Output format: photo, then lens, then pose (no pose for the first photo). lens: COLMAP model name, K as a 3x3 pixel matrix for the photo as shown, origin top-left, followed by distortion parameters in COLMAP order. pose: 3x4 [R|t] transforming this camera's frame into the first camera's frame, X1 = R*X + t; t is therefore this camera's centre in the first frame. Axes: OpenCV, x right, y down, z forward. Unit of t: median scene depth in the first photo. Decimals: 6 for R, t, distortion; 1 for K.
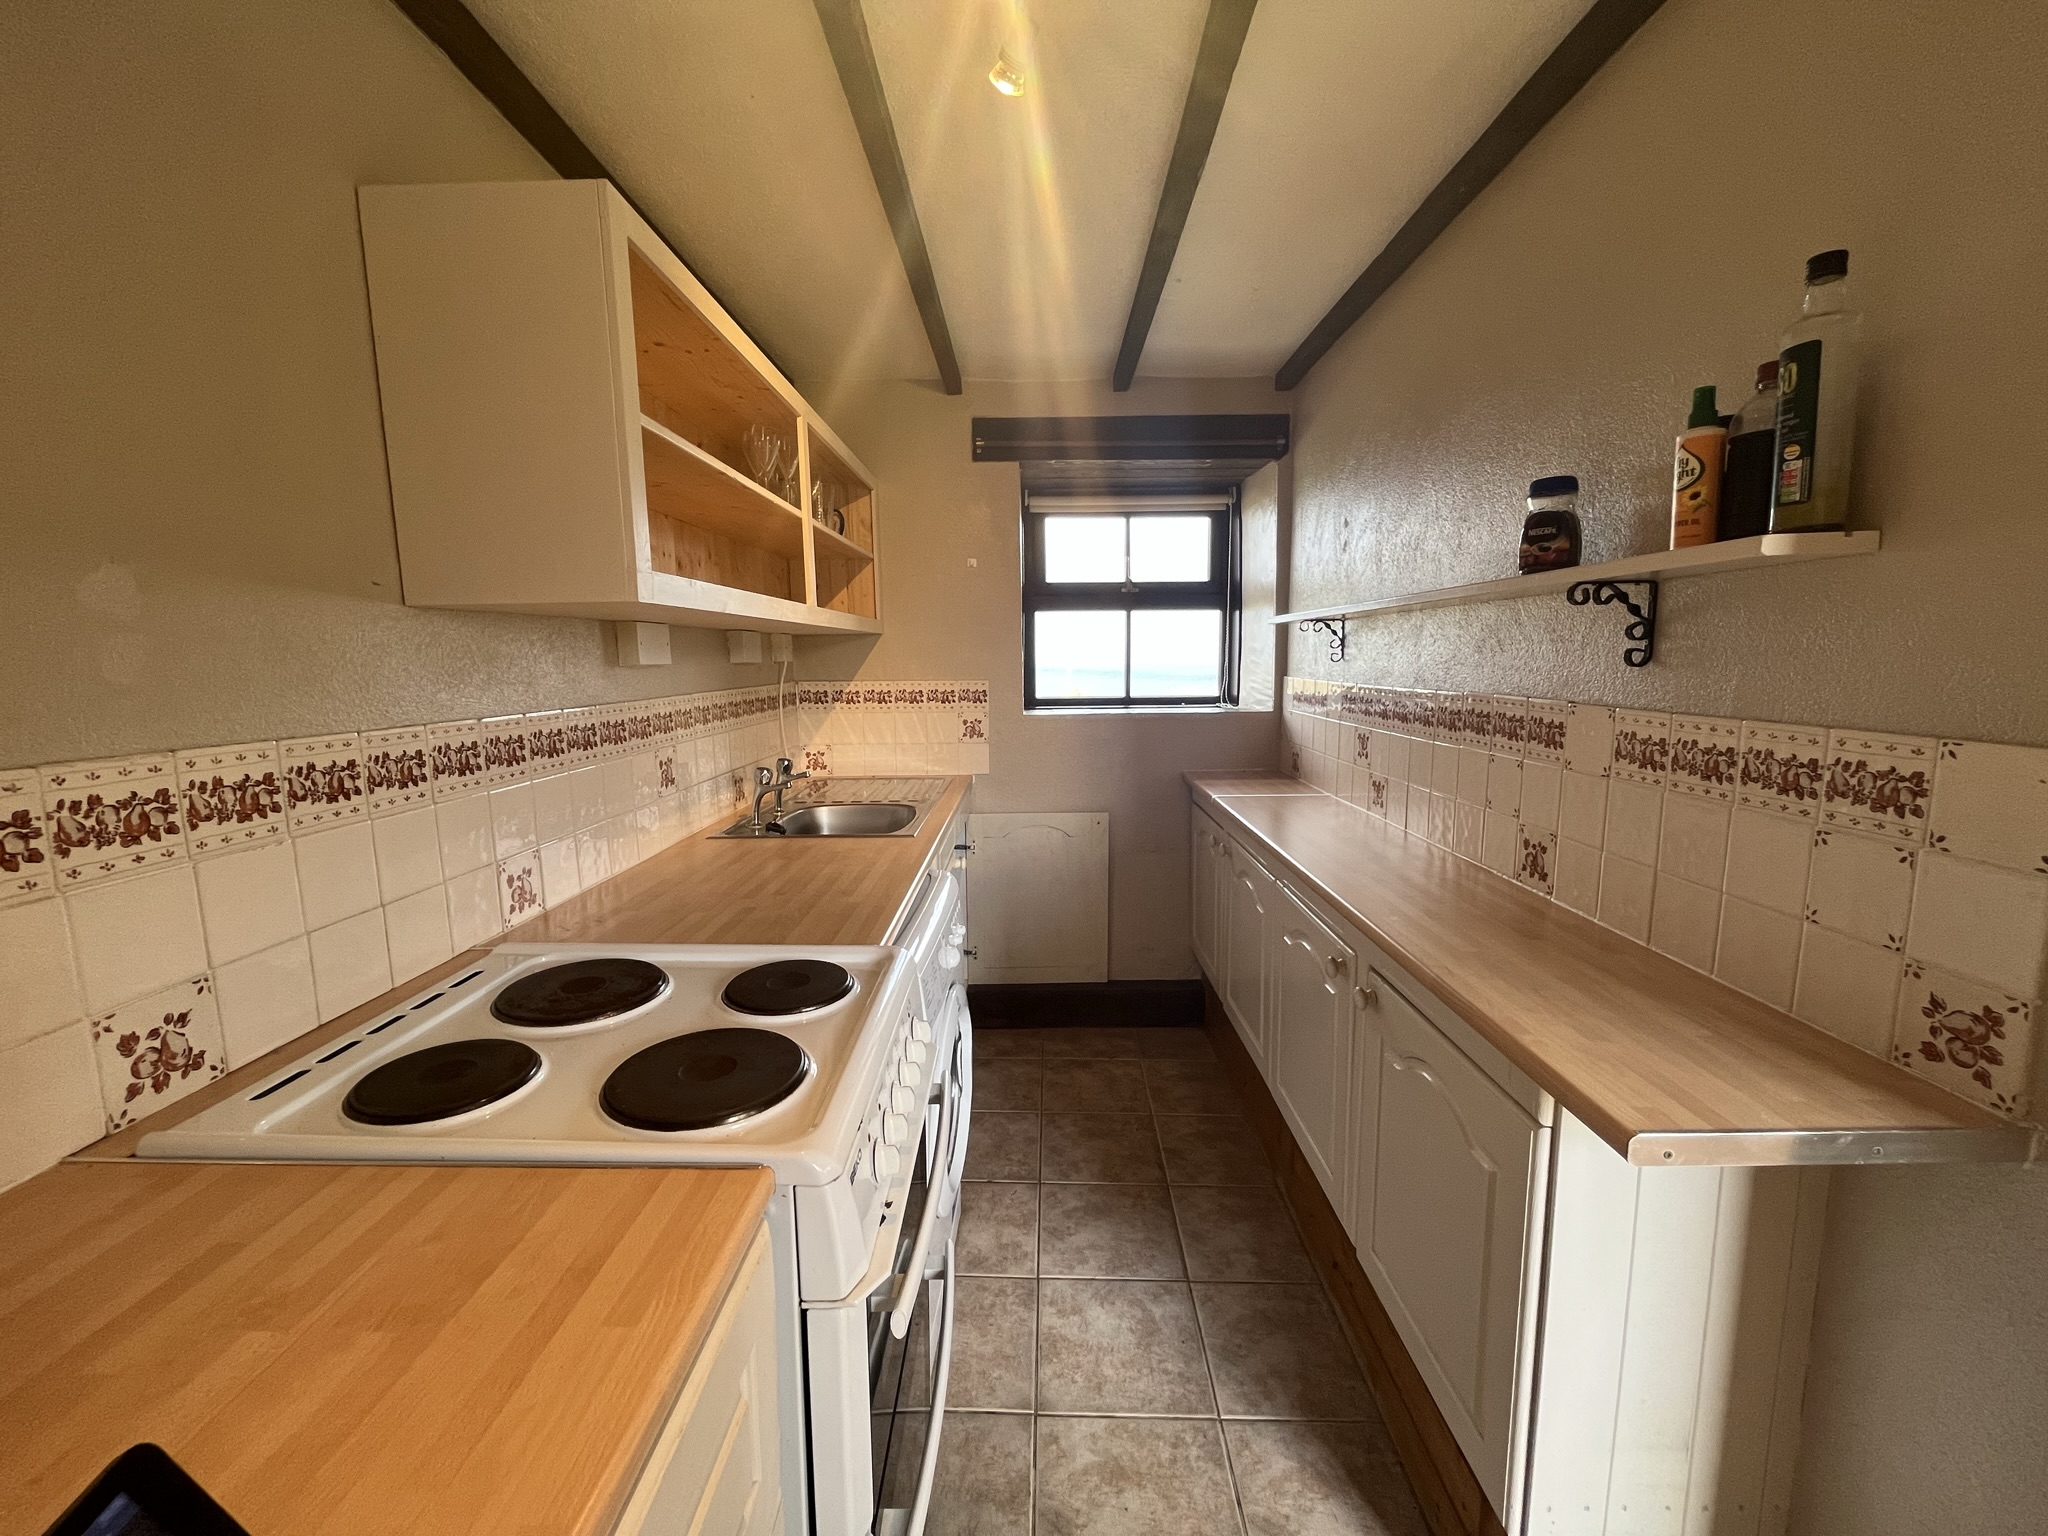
lens RADIAL K [[822.2, 0, 1020.5], [0, 822.2, 765.7], [0, 0, 1]] dist [-0.003427, -0.000583]
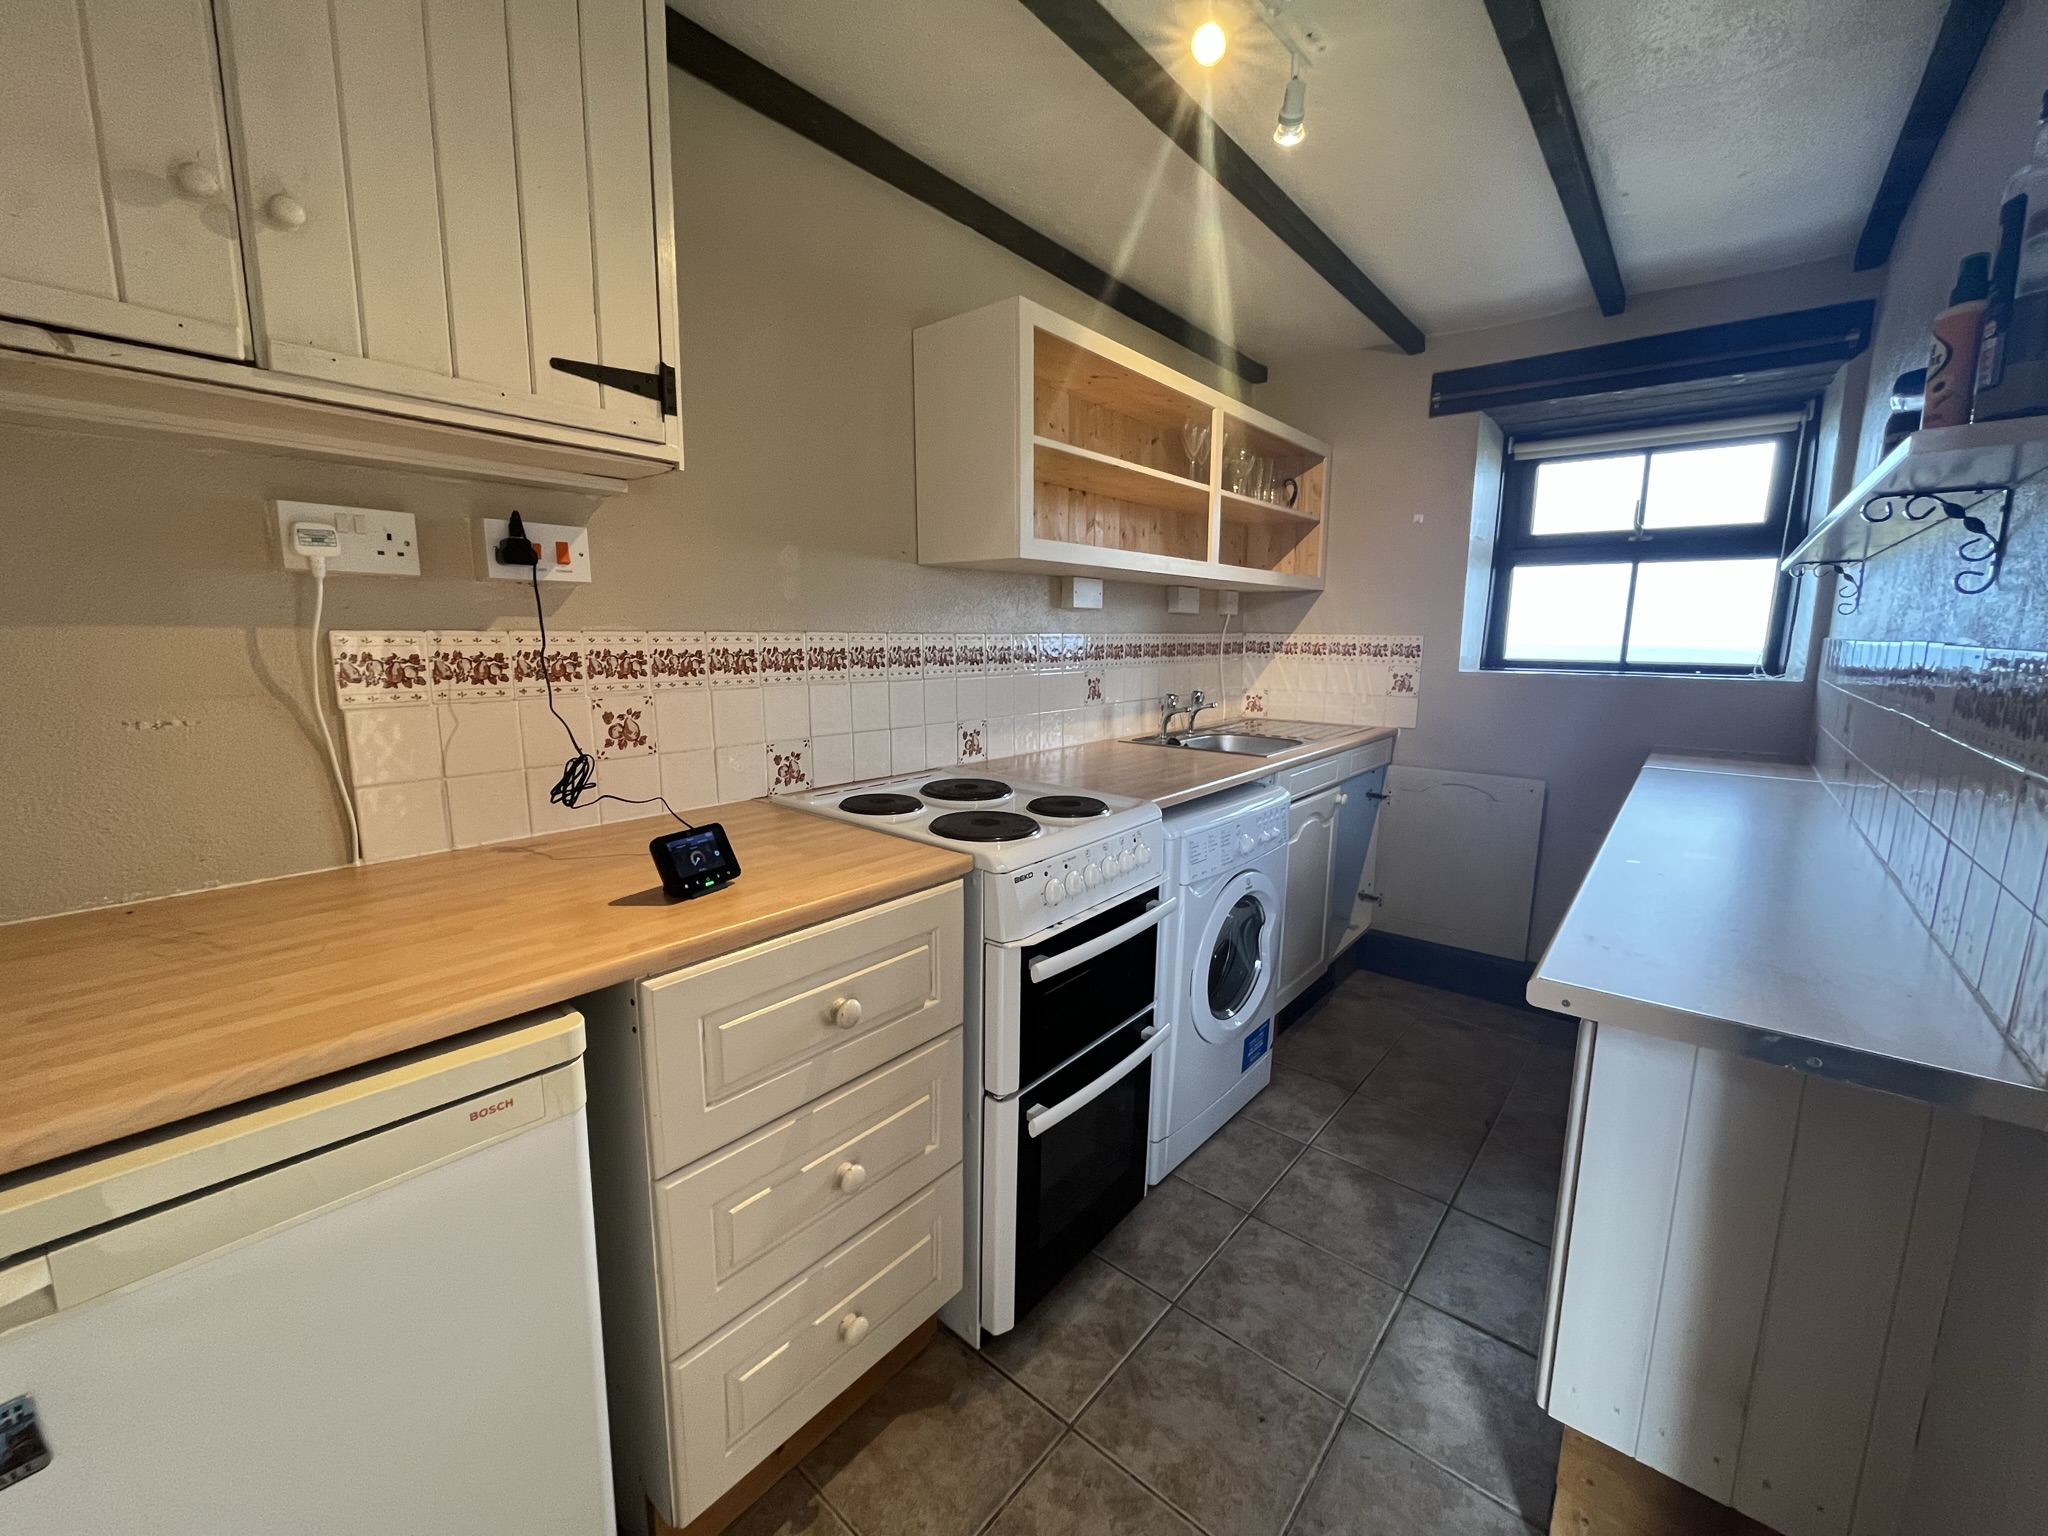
lens RADIAL K [[822.2, 0, 1025.3], [0, 822.2, 763.5], [0, 0, 1]] dist [-0.003427, -0.000583]
pose [[0.778911, 0.116644, -0.616192, 0.271290], [-0.098683, 0.993107, 0.063251, 0.045337], [0.619322, 0.011541, 0.785052, -0.115531]]
